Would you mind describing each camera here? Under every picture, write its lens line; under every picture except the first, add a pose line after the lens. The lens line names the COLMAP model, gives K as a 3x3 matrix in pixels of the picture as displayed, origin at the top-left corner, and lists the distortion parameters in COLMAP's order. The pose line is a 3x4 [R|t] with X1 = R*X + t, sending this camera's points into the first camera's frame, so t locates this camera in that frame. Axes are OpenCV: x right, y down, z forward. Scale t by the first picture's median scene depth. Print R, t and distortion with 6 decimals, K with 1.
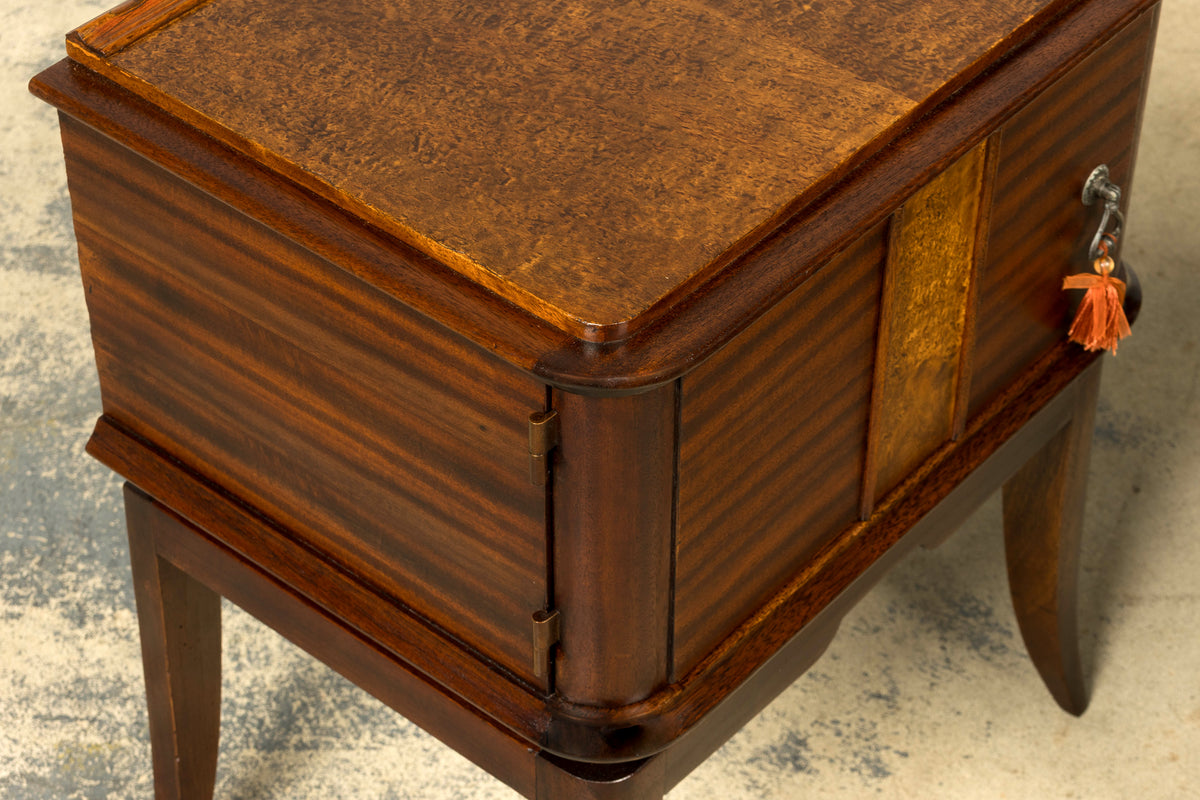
lens RADIAL K [[2783.8, 0, 563.2], [0, 2783.8, 399.9], [0, 0, 1]] dist [-0.036511, 0.014853]
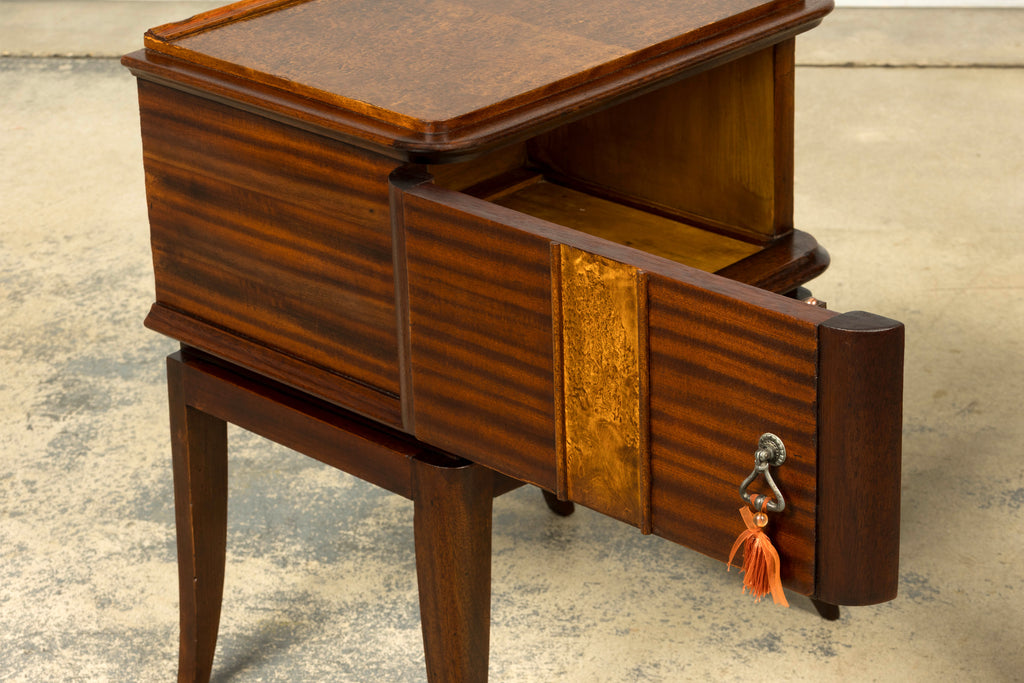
lens RADIAL K [[2816.4, 0, 512.0], [0, 2816.4, 341.5], [0, 0, 1]] dist [-0.114326, 0.123480]
pose [[0.998227, -0.003563, -0.059421, 0.149585], [-0.014122, 0.955539, -0.294527, 0.557172], [0.057829, 0.294844, 0.953794, -0.579830]]
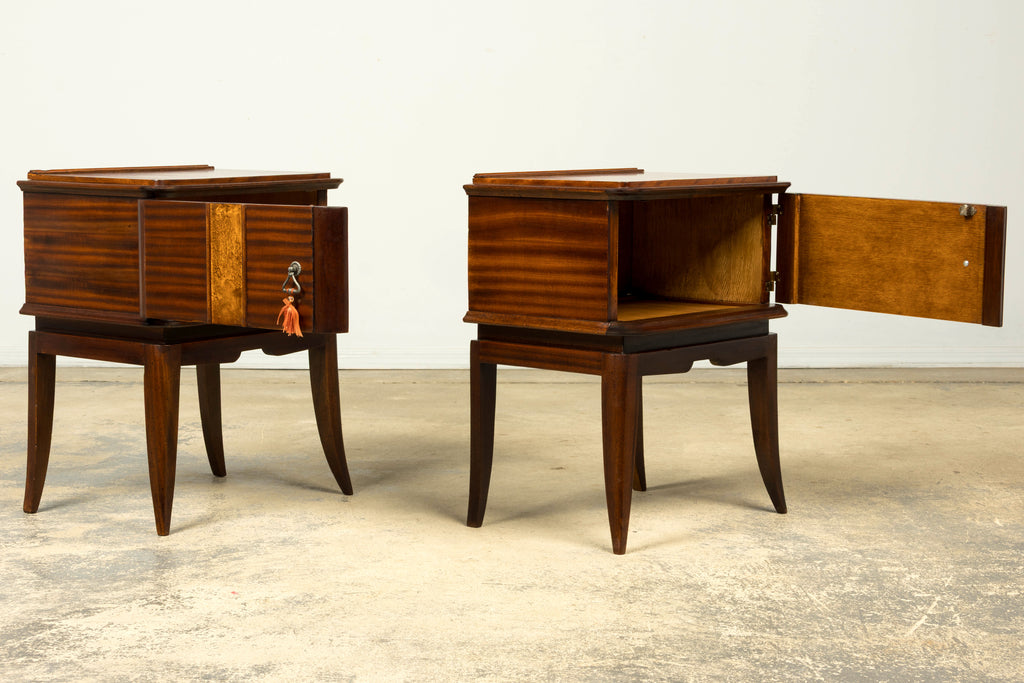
lens RADIAL K [[2062.1, 0, 512.0], [0, 2062.1, 341.5], [0, 0, 1]] dist [-0.027411, 0.200586]
pose [[0.997392, 0.000853, 0.072173, 0.275440], [0.039879, 0.826931, -0.560887, 1.654481], [-0.060161, 0.562302, 0.824741, -1.215368]]
